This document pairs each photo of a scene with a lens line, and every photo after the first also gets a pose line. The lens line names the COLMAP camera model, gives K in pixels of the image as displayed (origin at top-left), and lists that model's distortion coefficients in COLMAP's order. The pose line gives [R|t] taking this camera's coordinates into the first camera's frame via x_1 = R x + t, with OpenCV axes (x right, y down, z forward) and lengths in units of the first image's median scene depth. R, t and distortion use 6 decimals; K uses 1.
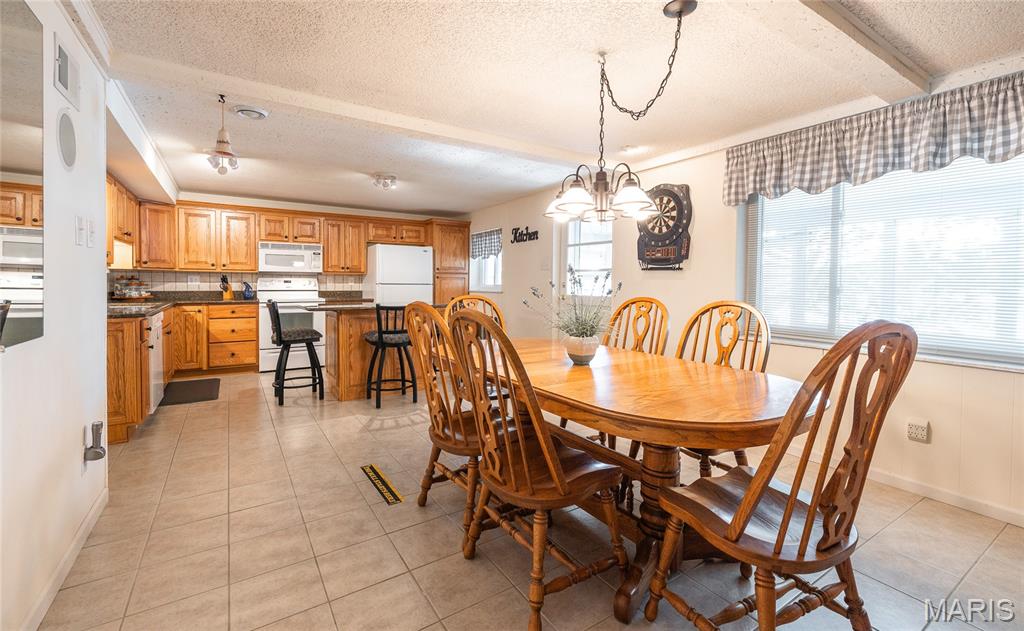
lens RADIAL K [[435.3, 0, 513.4], [0, 435.3, 295.0], [0, 0, 1]] dist [0.002541, 0.000461]
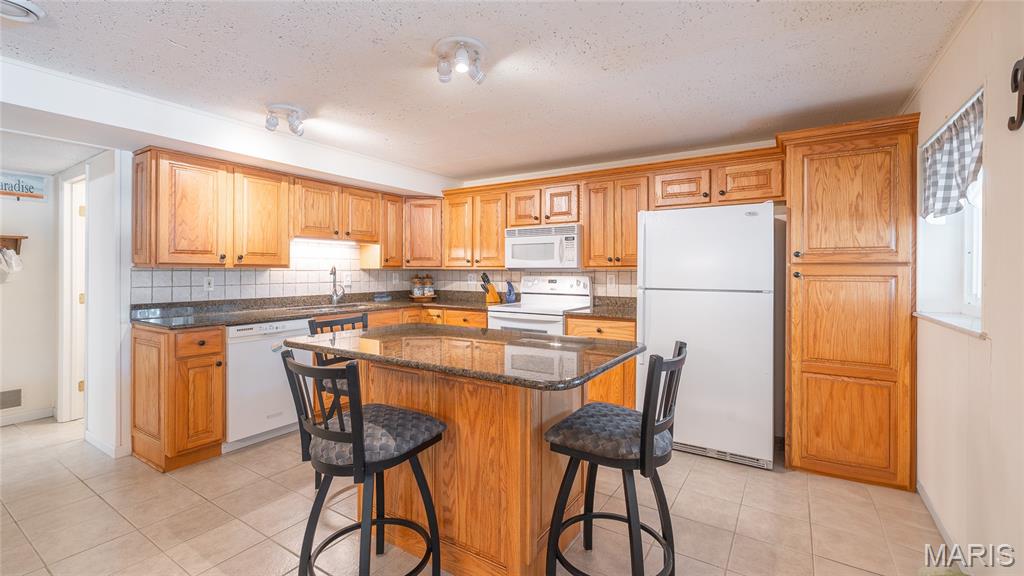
lens RADIAL K [[434.4, 0, 513.8], [0, 434.4, 267.3], [0, 0, 1]] dist [0.001126, 0.000066]
pose [[0.409960, -0.013740, -0.912000, 0.106010], [-0.025107, 0.999338, -0.026342, -0.036600], [0.911758, 0.033696, 0.409343, 0.718443]]
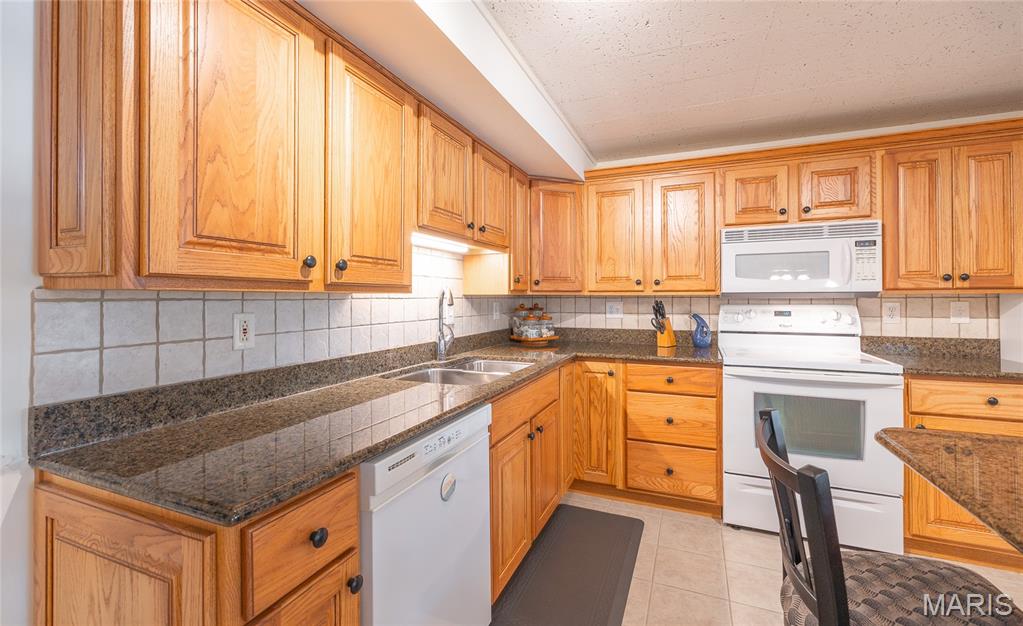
lens RADIAL K [[431.8, 0, 512.5], [0, 431.8, 292.9], [0, 0, 1]] dist [0.001837, 0.000273]
pose [[0.560375, -0.019423, -0.828011, -0.334158], [-0.016943, 0.999247, -0.034906, -0.034817], [0.828065, 0.033590, 0.559624, 0.567502]]
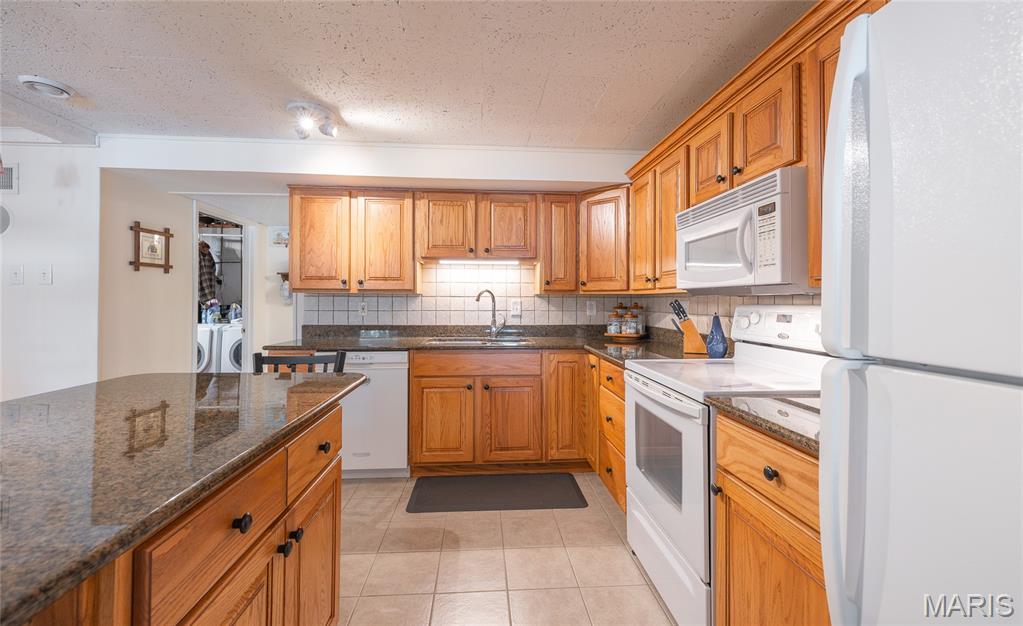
lens RADIAL K [[431.8, 0, 512.5], [0, 431.8, 292.9], [0, 0, 1]] dist [0.001837, 0.000273]
pose [[-0.482906, -0.025836, -0.875291, -0.177335], [-0.033319, 0.999383, -0.011116, -0.042547], [0.875038, 0.023796, -0.483469, 1.074166]]
